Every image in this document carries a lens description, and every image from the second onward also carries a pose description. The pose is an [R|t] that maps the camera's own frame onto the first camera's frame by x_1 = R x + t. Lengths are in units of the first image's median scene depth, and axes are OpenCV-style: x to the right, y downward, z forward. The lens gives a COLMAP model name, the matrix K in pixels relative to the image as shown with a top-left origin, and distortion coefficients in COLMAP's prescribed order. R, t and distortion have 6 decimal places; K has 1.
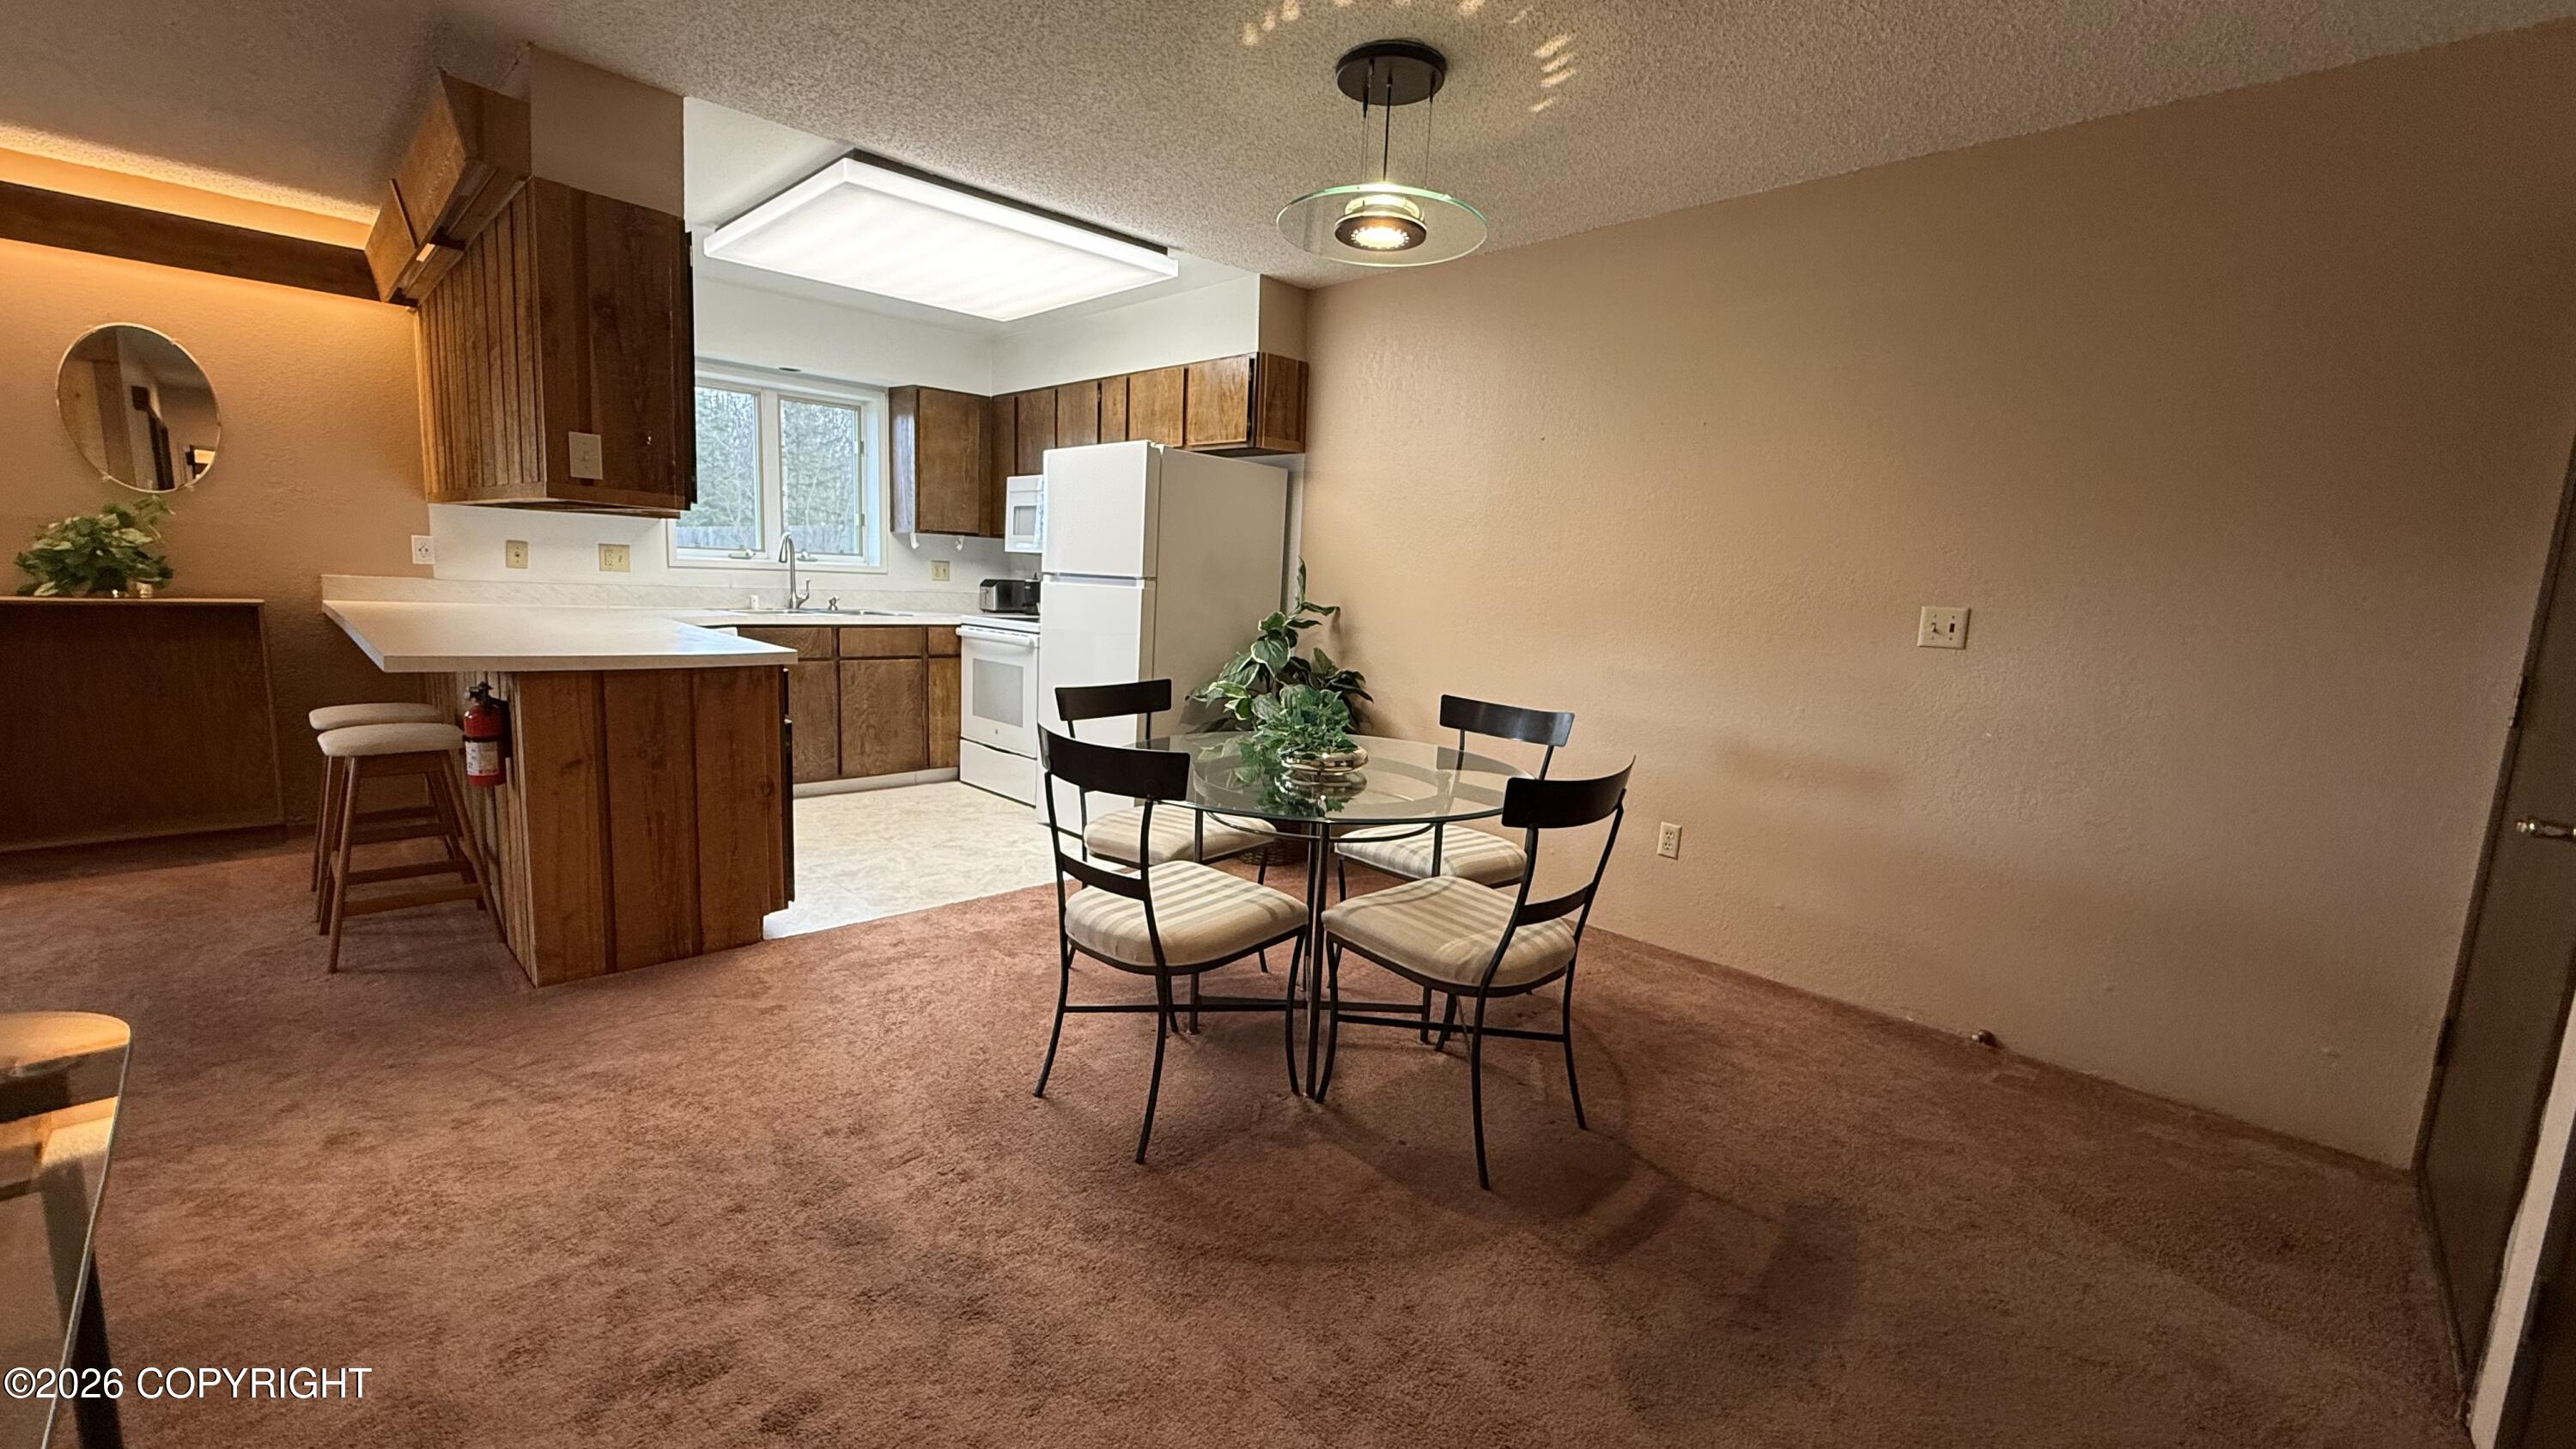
lens RADIAL K [[1022.4, 0, 1282.0], [0, 1022.4, 725.9], [0, 0, 1]] dist [-0.000573, -0.000121]
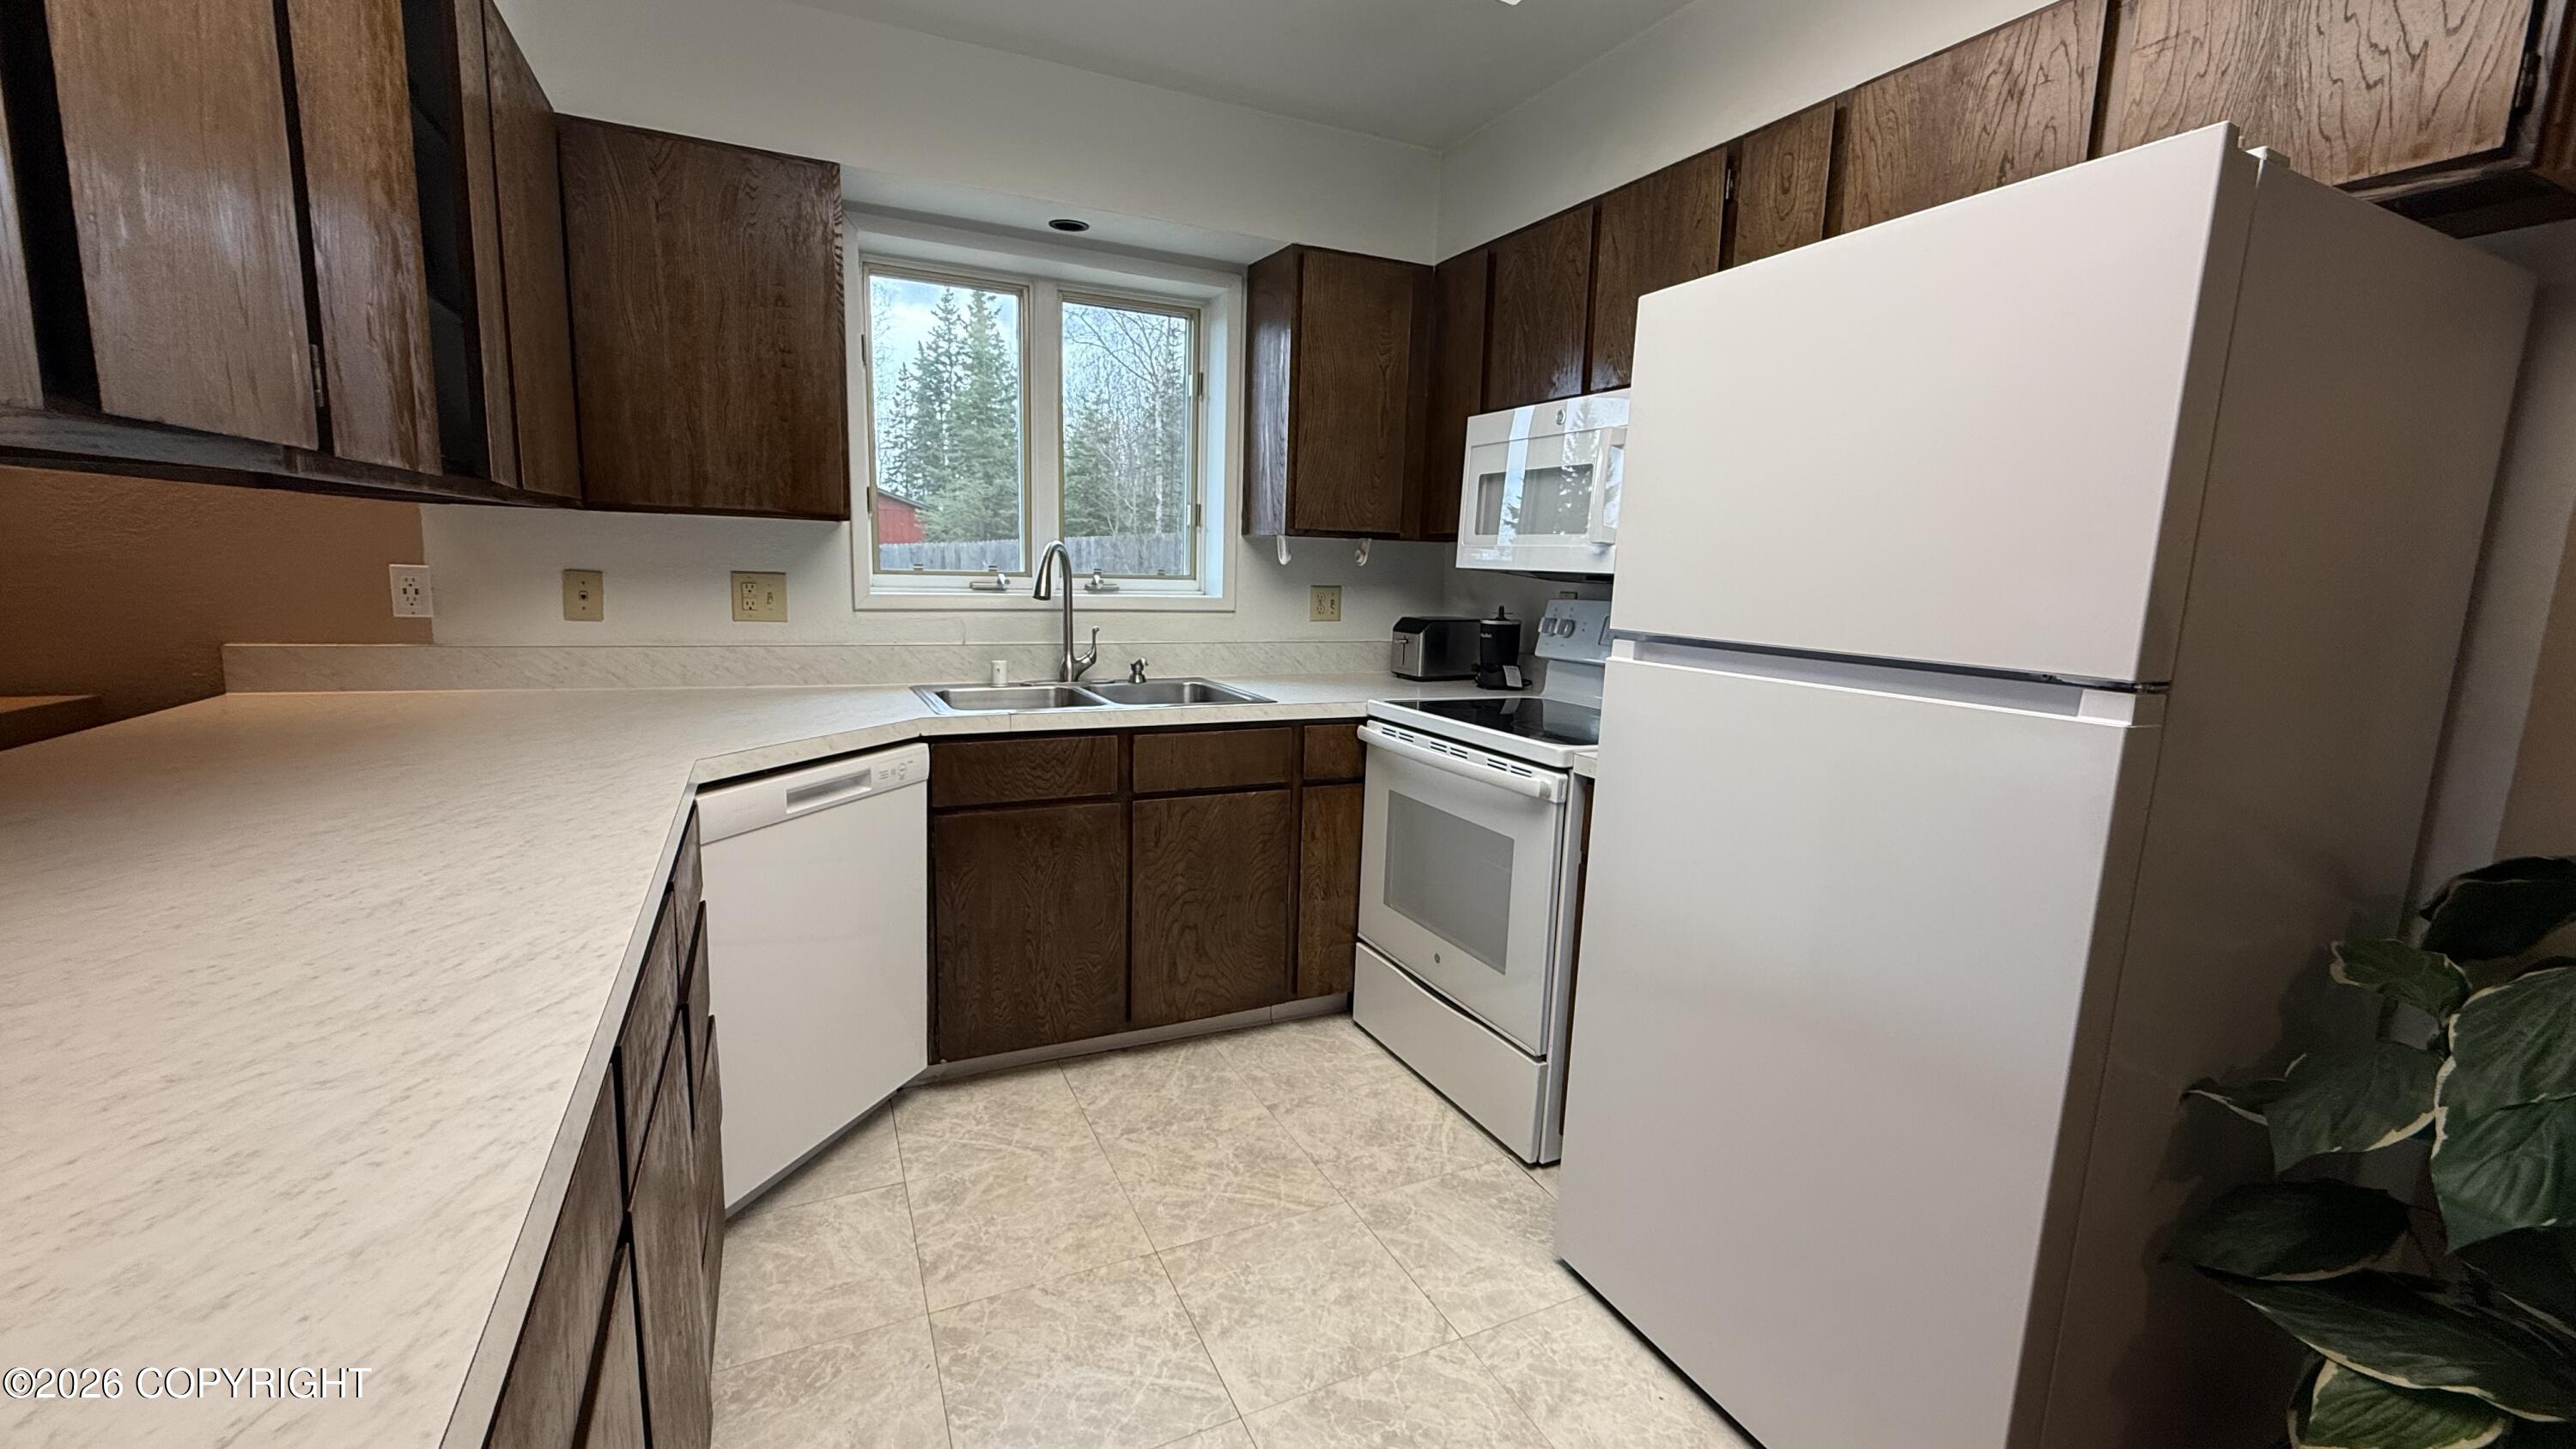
lens RADIAL K [[1022.4, 0, 1282.0], [0, 1022.4, 725.9], [0, 0, 1]] dist [-0.000573, -0.000121]
pose [[0.944160, 0.035159, -0.327607, -0.192904], [-0.034924, 0.999368, 0.006603, -0.098554], [0.327632, 0.005207, 0.944791, 0.524591]]
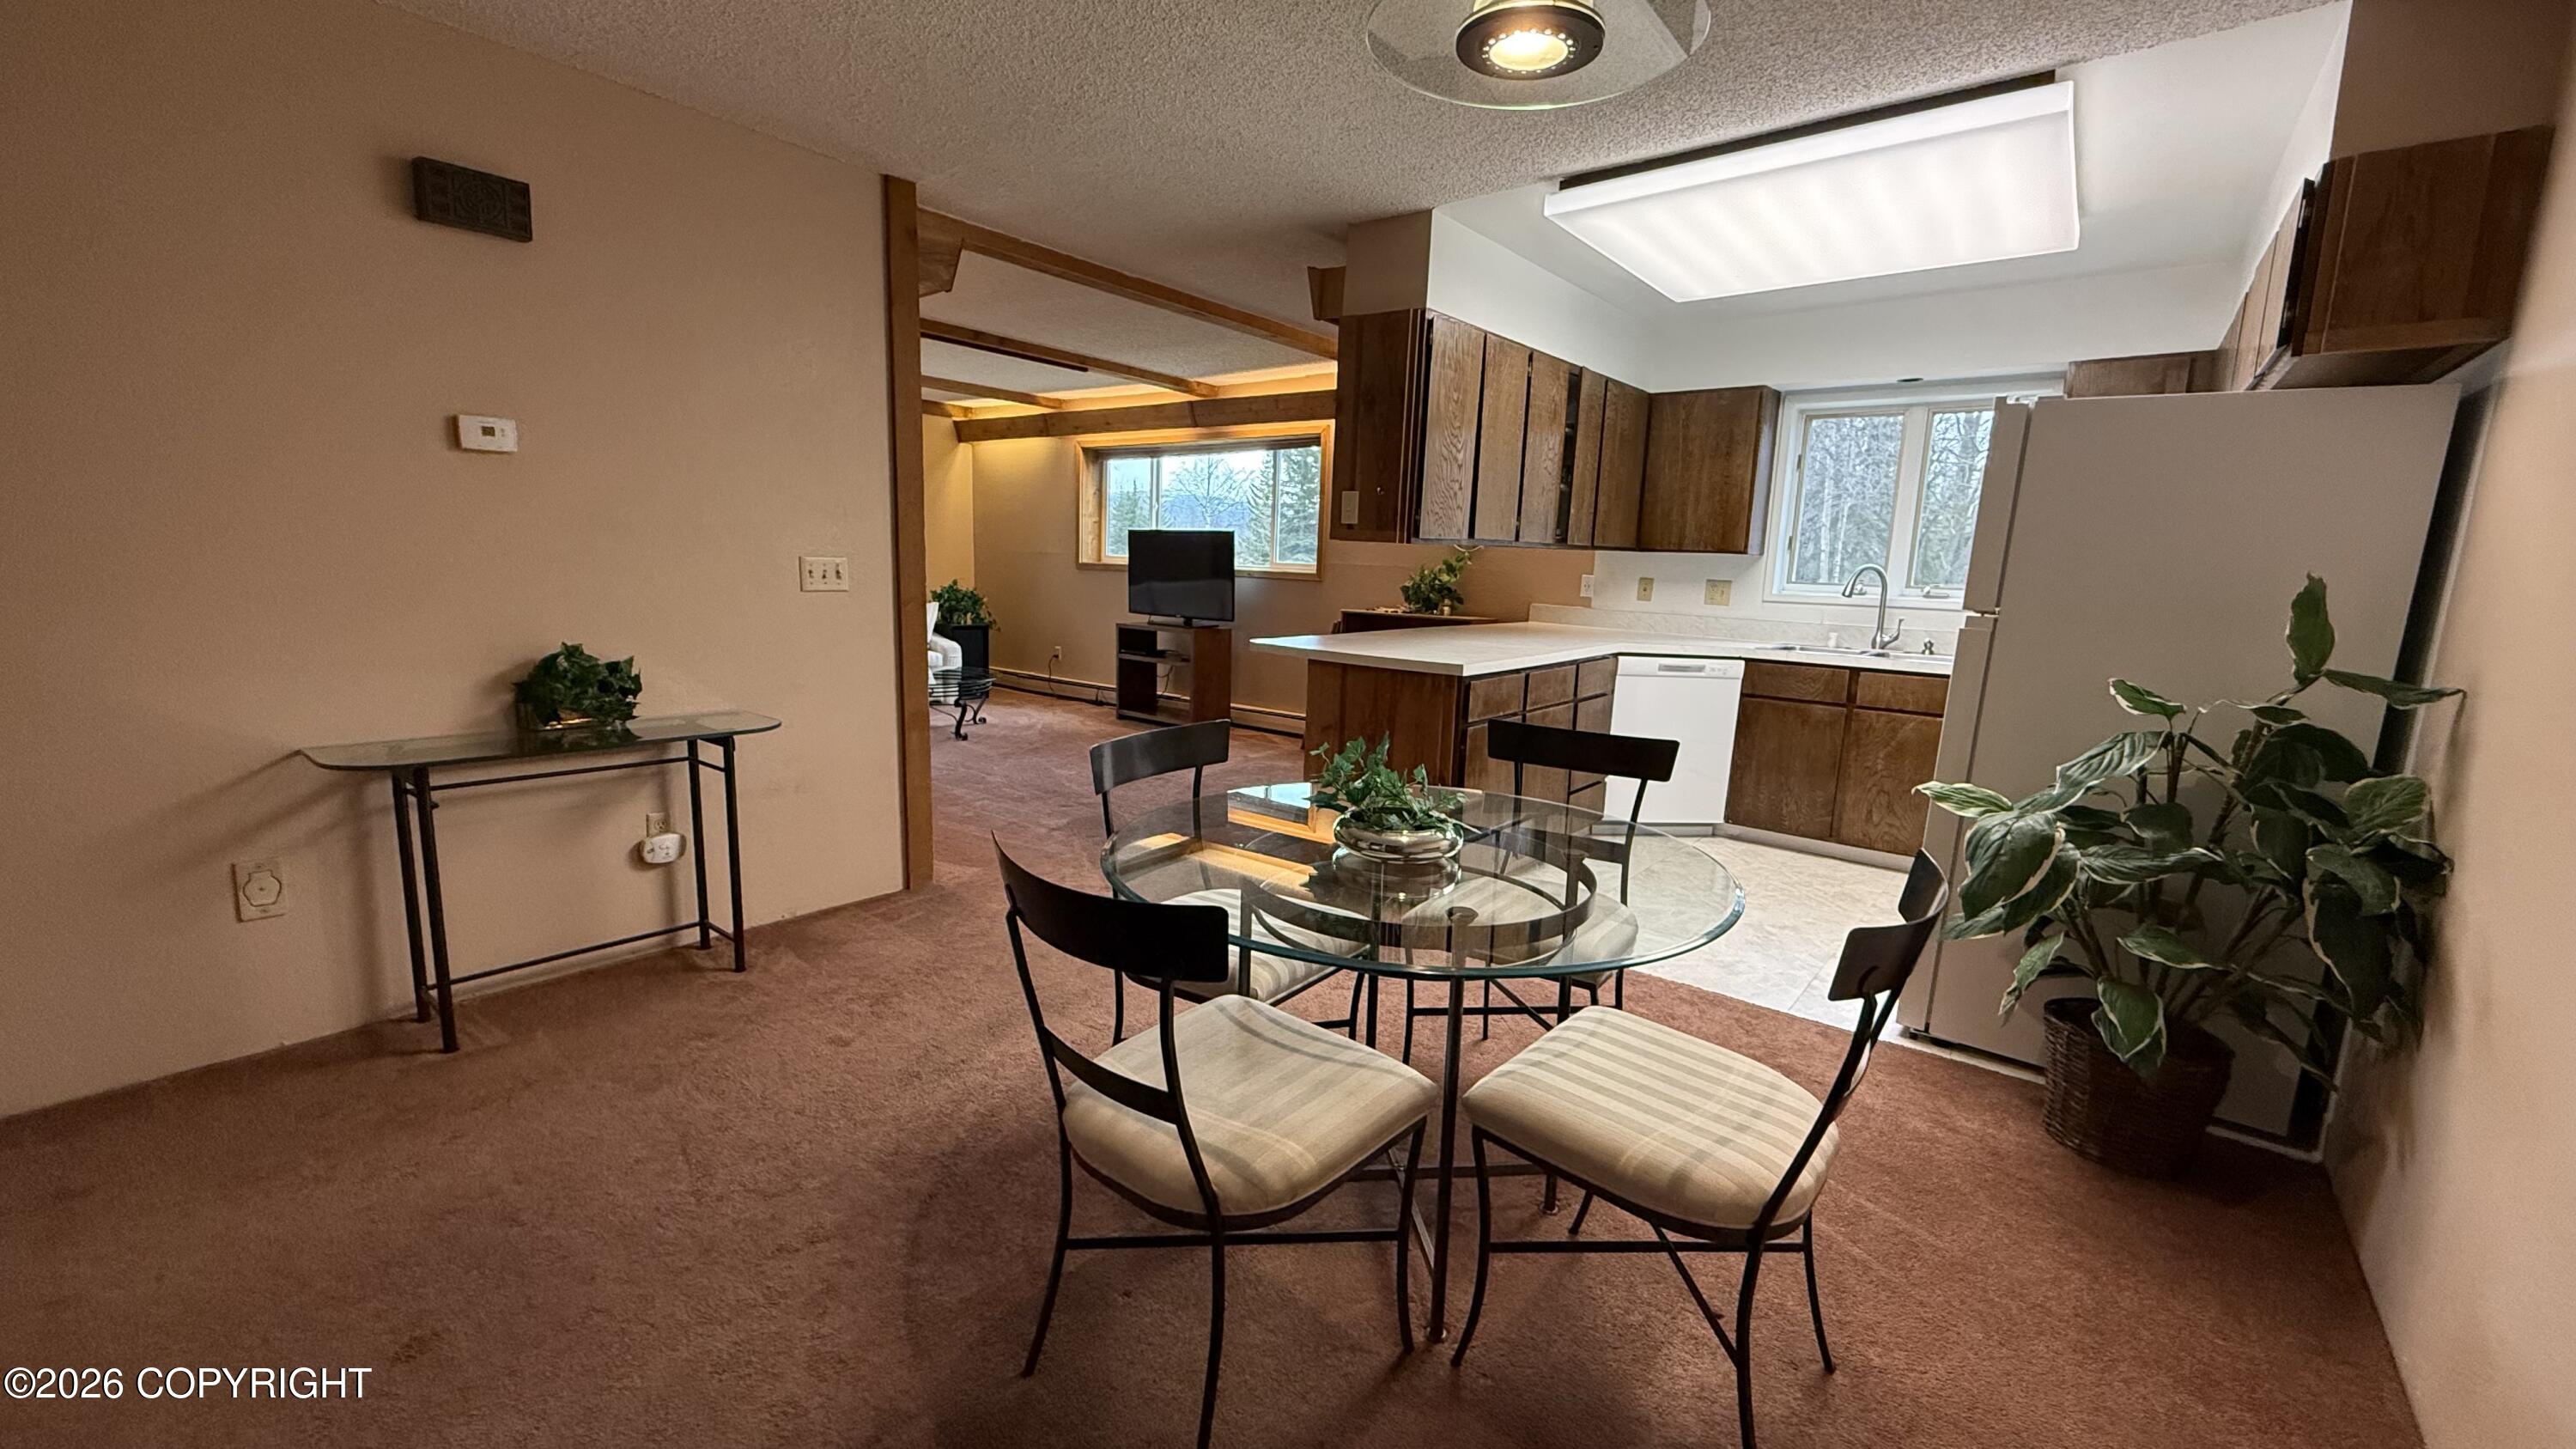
lens RADIAL K [[1022.4, 0, 1282.0], [0, 1022.4, 725.9], [0, 0, 1]] dist [-0.000573, -0.000121]
pose [[0.109138, 0.121347, -0.986592, 0.348992], [-0.175503, 0.979281, 0.101034, -0.048723], [0.978411, 0.162123, 0.128174, 0.387571]]
